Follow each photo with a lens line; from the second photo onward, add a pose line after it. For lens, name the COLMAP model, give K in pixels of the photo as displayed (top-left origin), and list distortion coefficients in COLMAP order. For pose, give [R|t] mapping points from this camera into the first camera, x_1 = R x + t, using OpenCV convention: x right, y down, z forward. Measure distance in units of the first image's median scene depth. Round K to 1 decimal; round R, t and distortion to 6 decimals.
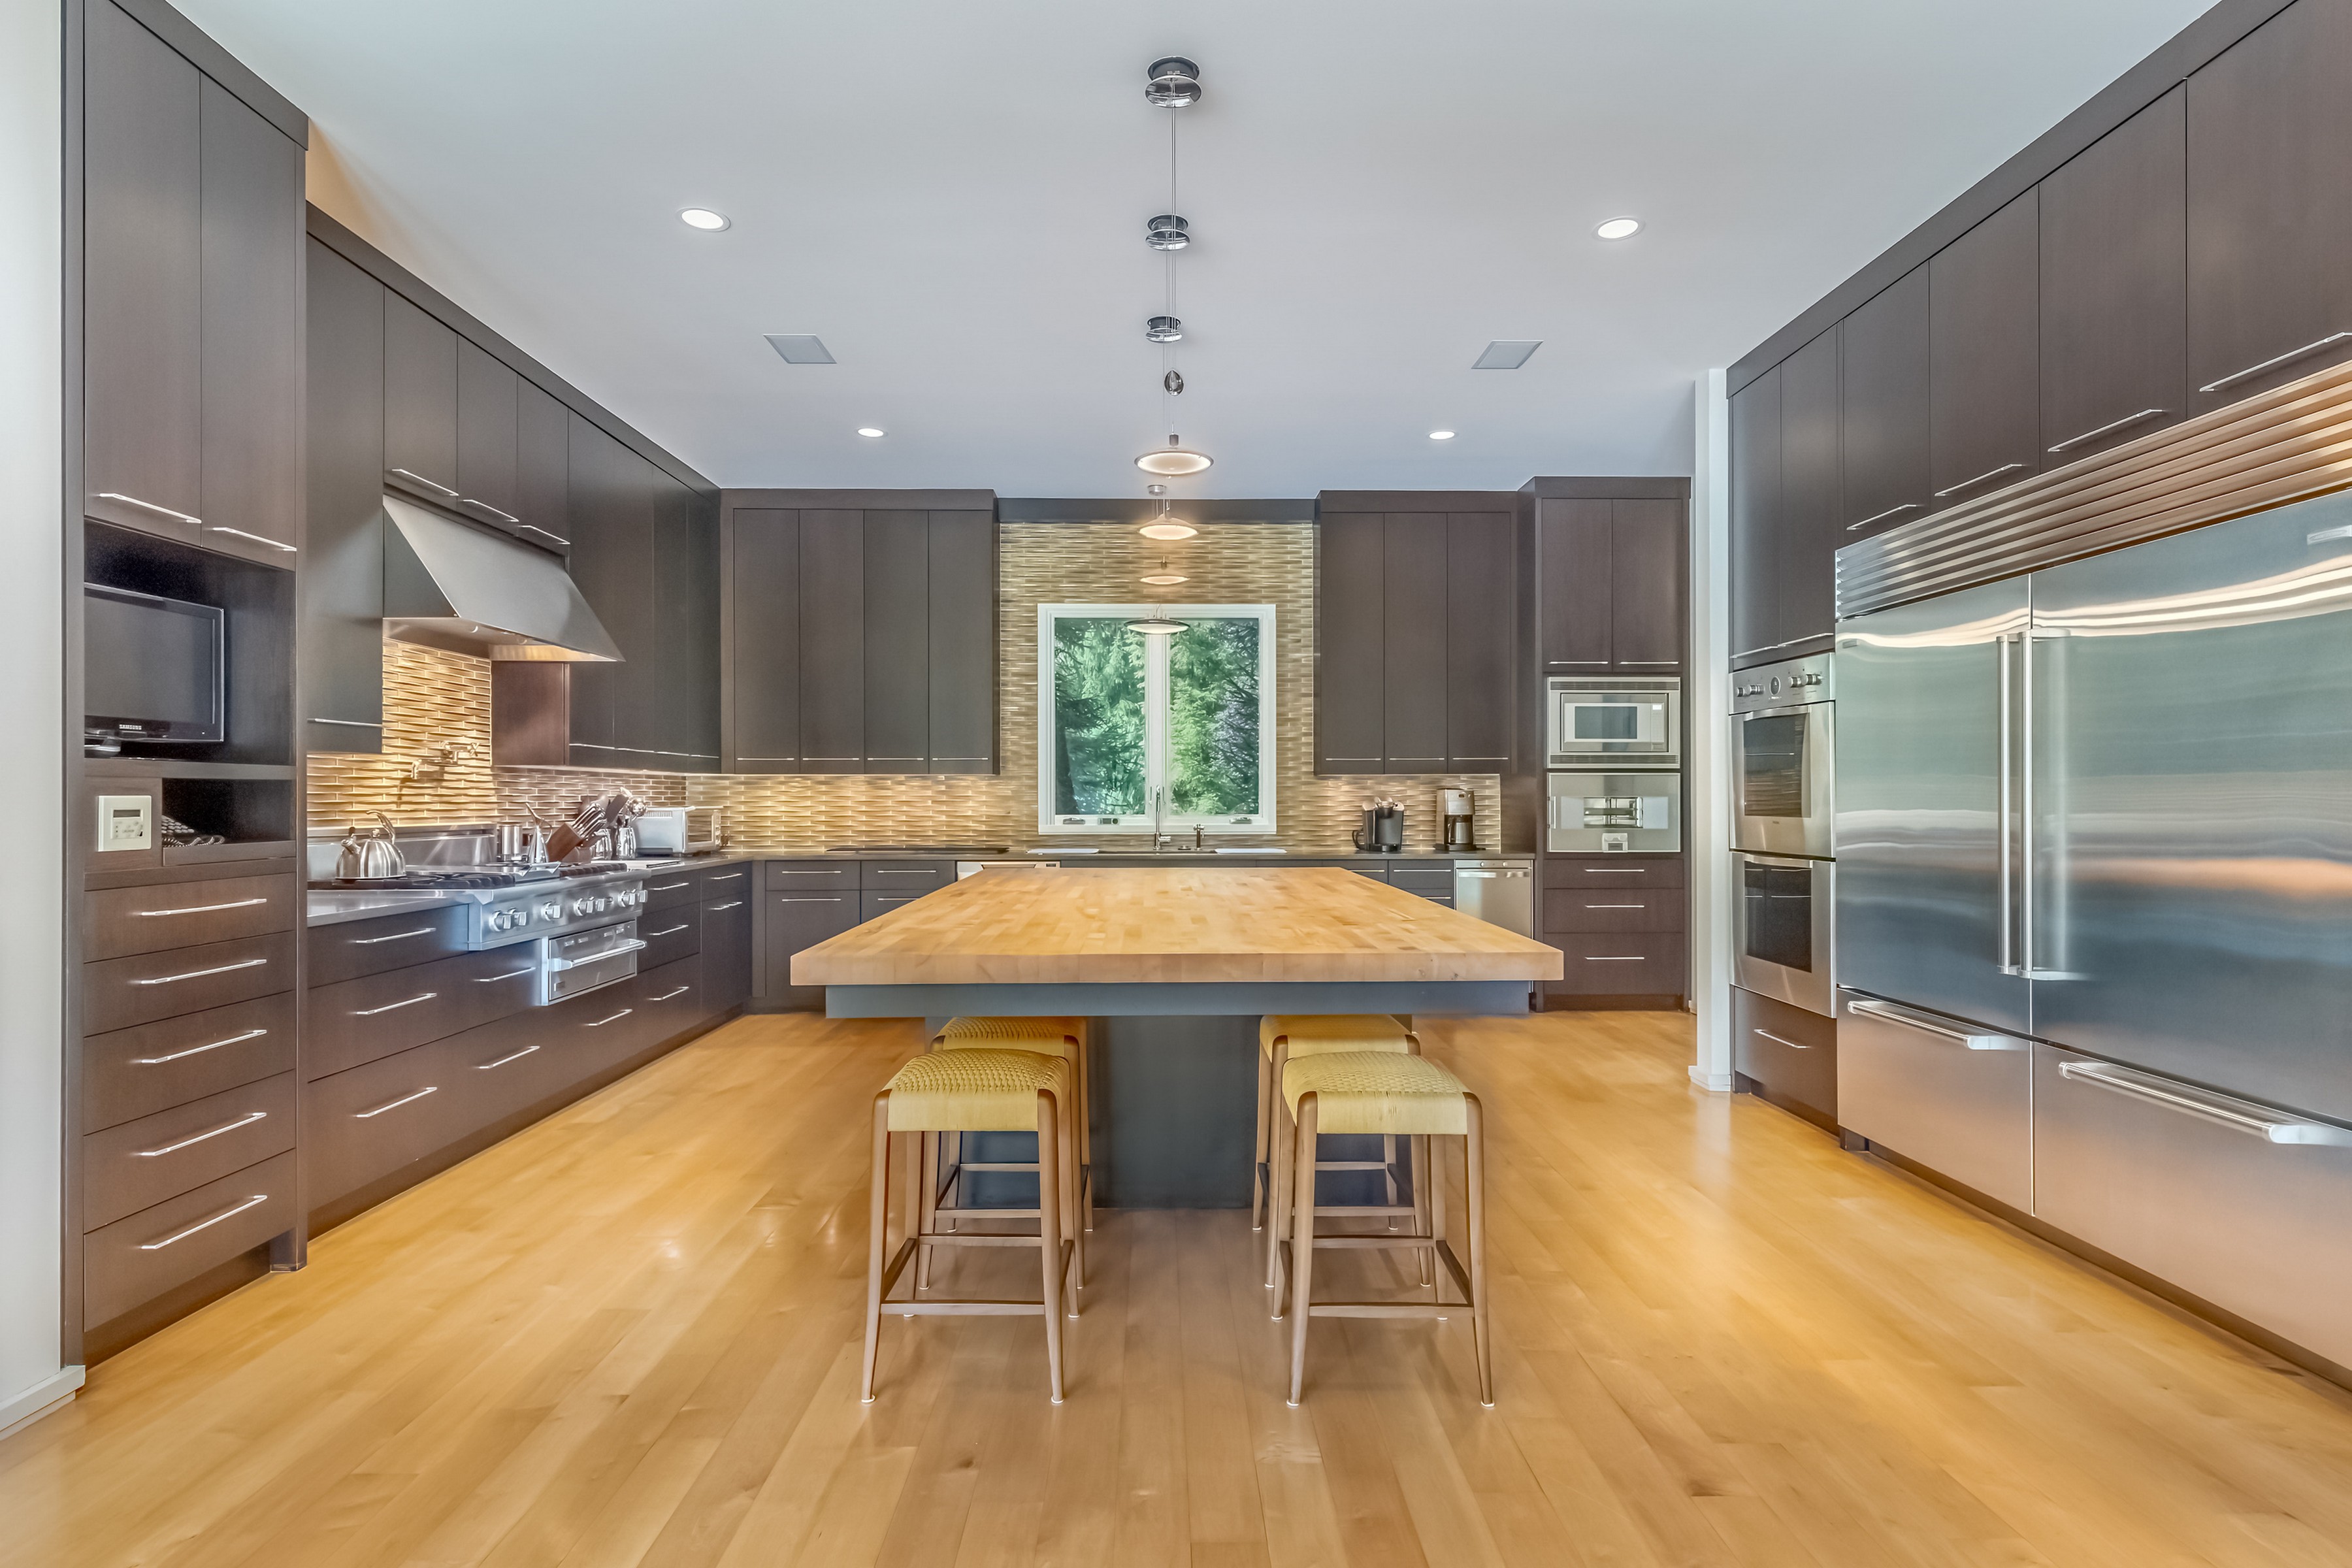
lens RADIAL K [[1163.0, 0, 1168.3], [0, 1163.0, 793.3], [0, 0, 1]] dist [-0.002094, -0.000330]
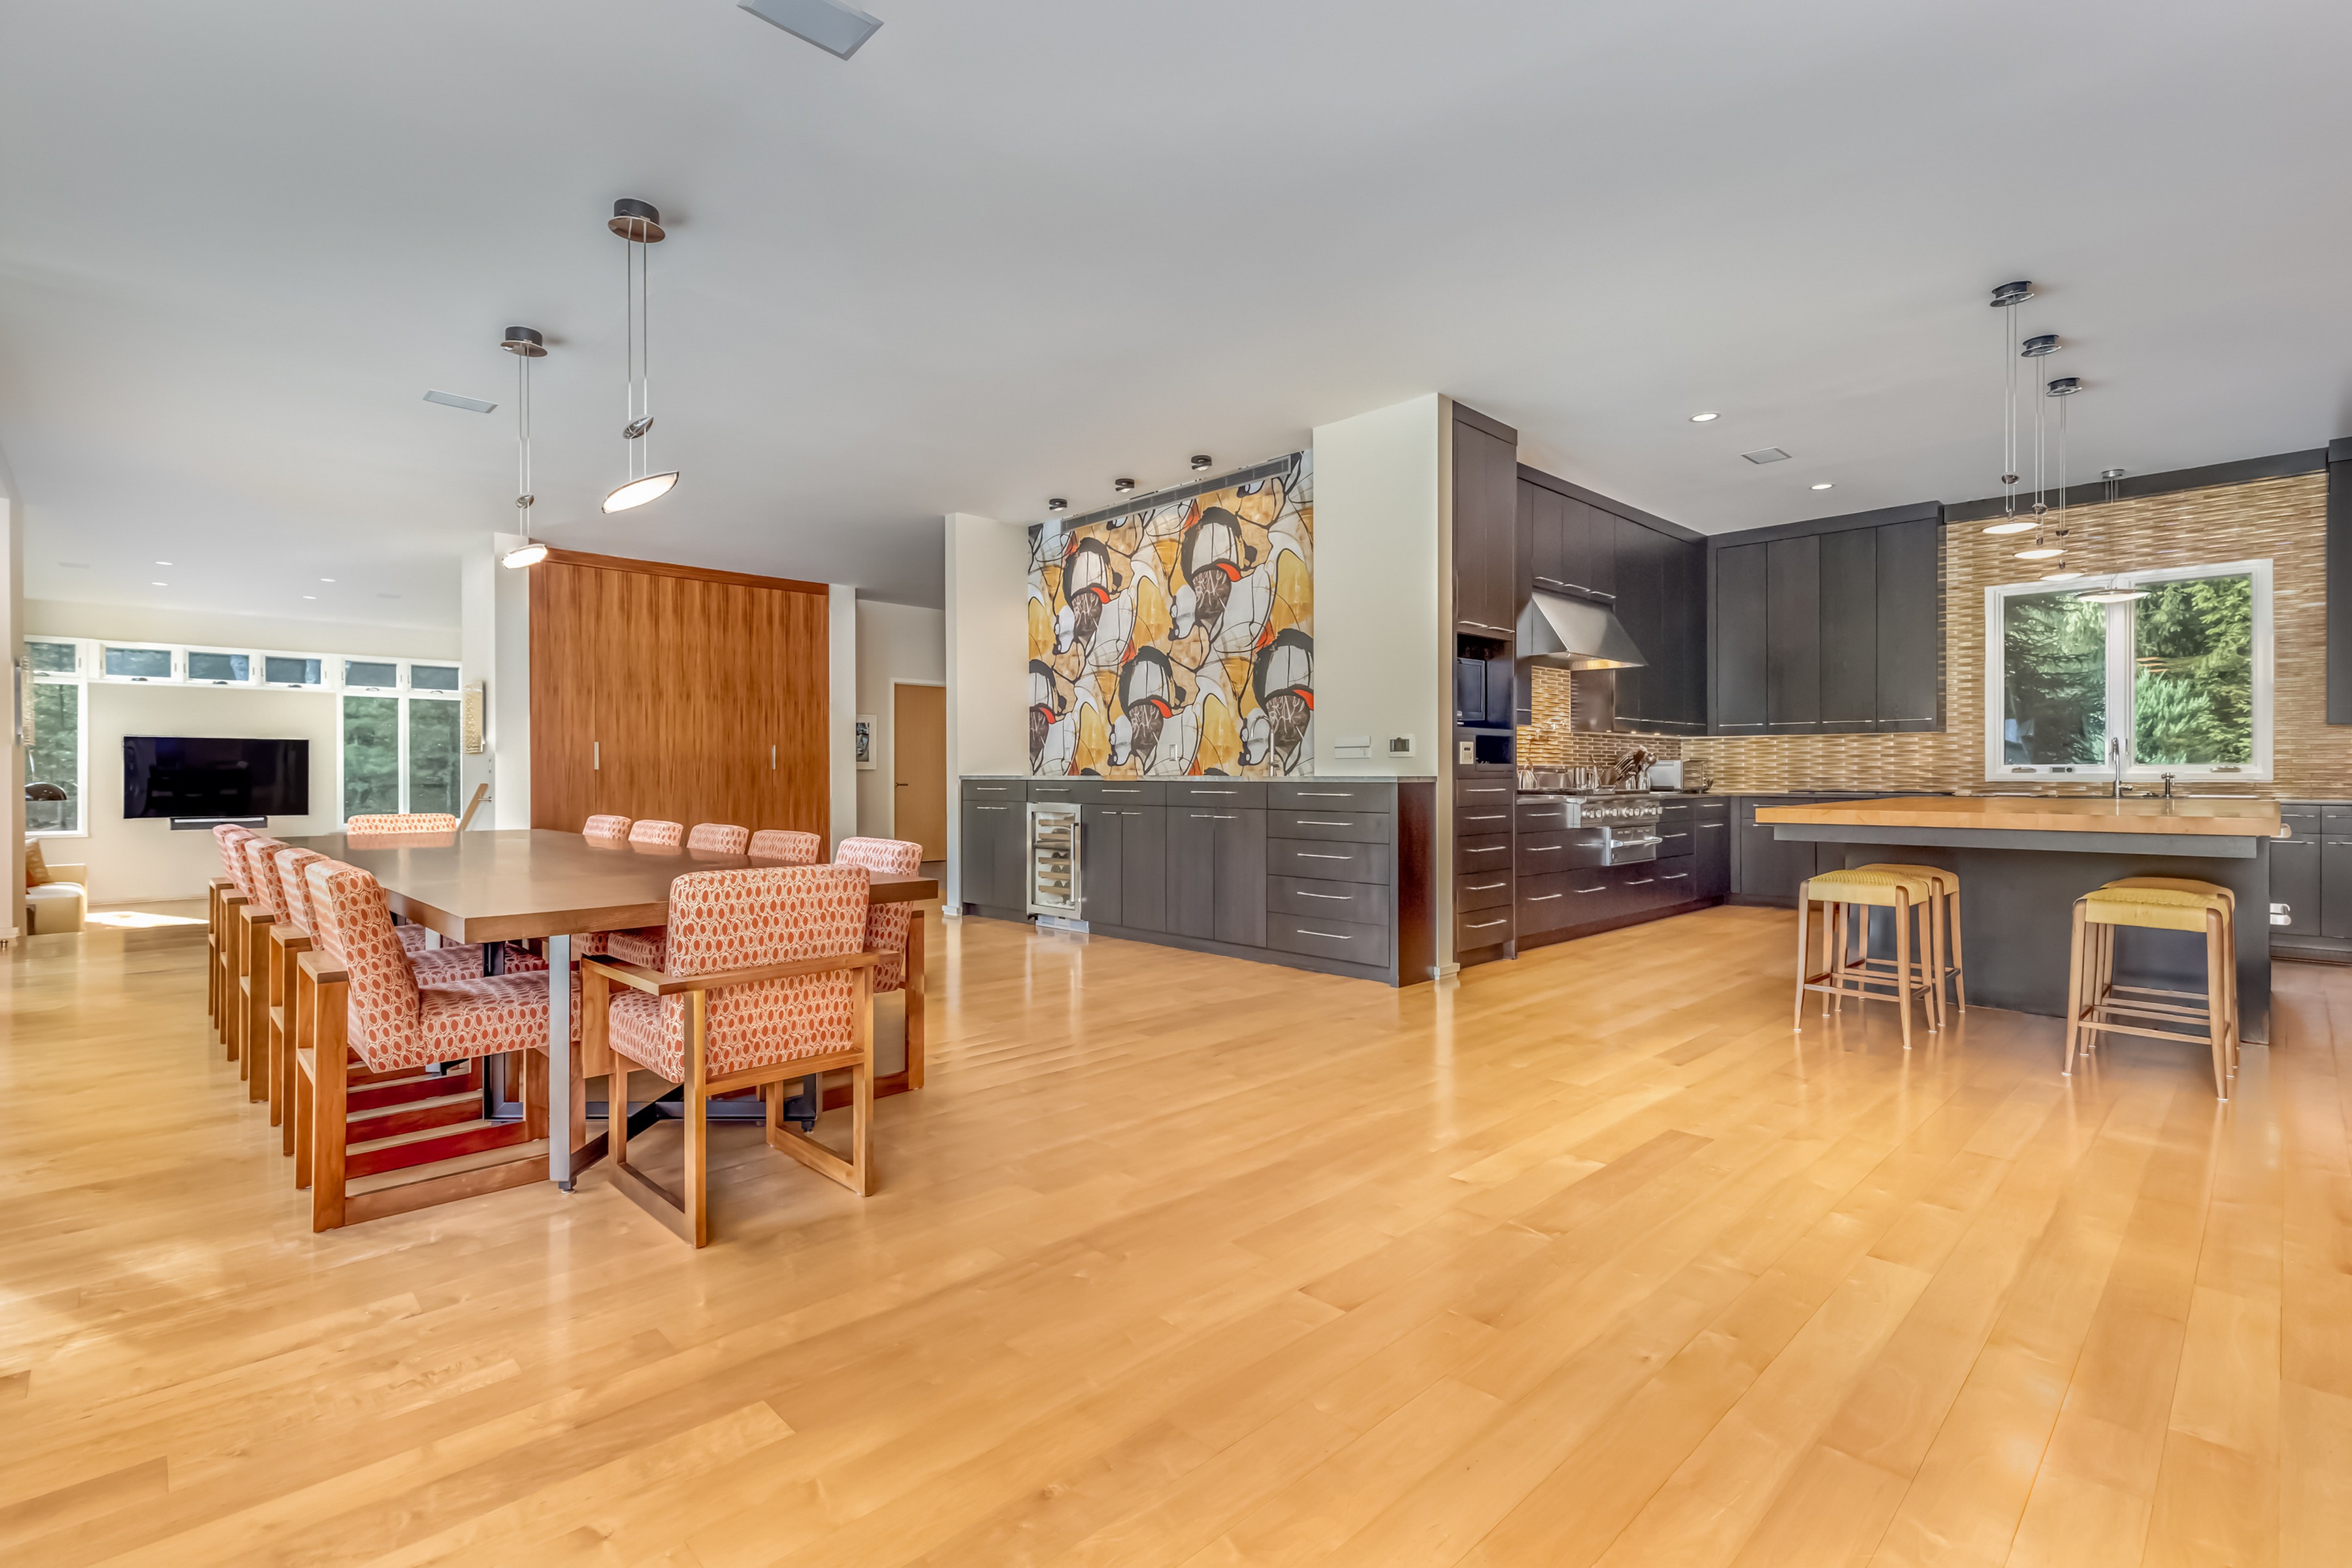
lens RADIAL K [[1075.4, 0, 1179.3], [0, 1075.4, 773.0], [0, 0, 1]] dist [0.008236, -0.000923]
pose [[0.688760, -0.000036, -0.724989, 0.134212], [0.003589, 0.999988, 0.003359, 0.022516], [0.724980, -0.004915, 0.688752, -0.398984]]
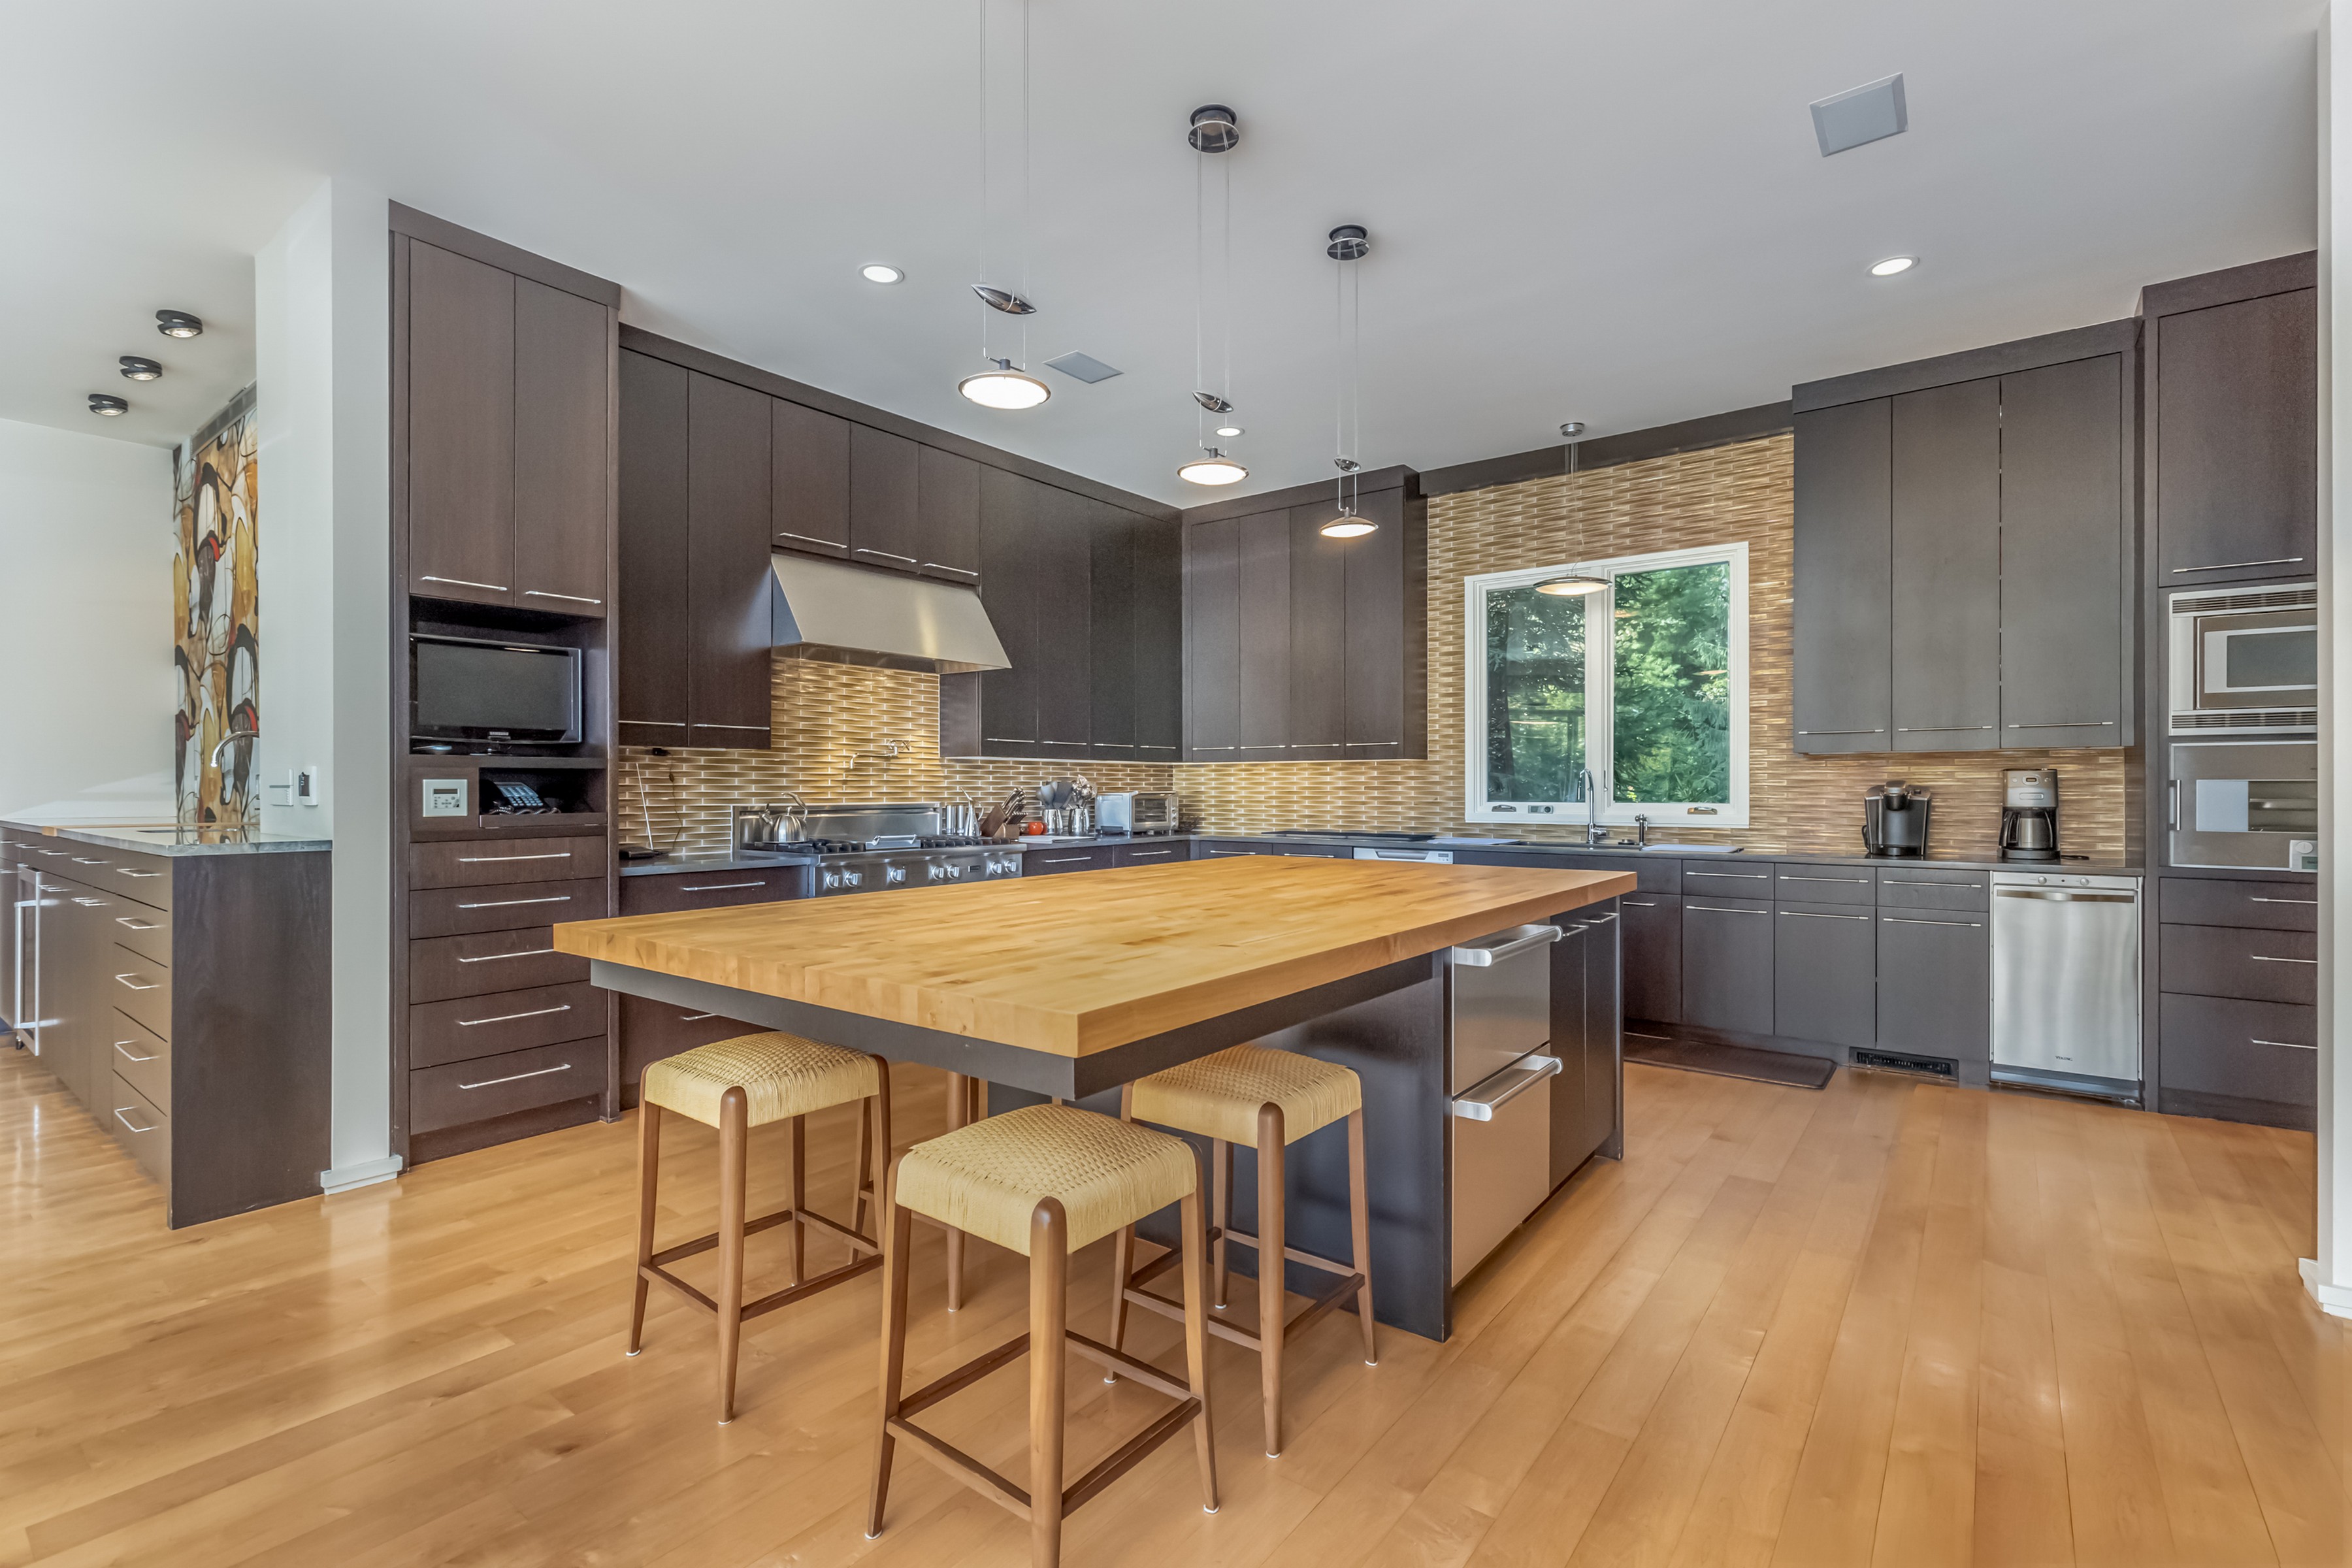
lens RADIAL K [[1075.9, 0, 1176.0], [0, 1075.9, 784.0], [0, 0, 1]] dist [0.008977, -0.000463]
pose [[0.786642, -0.001452, -0.617407, 0.267387], [0.002403, 0.999997, 0.000709, 0.003460], [0.617404, -0.002041, 0.786643, 0.189613]]
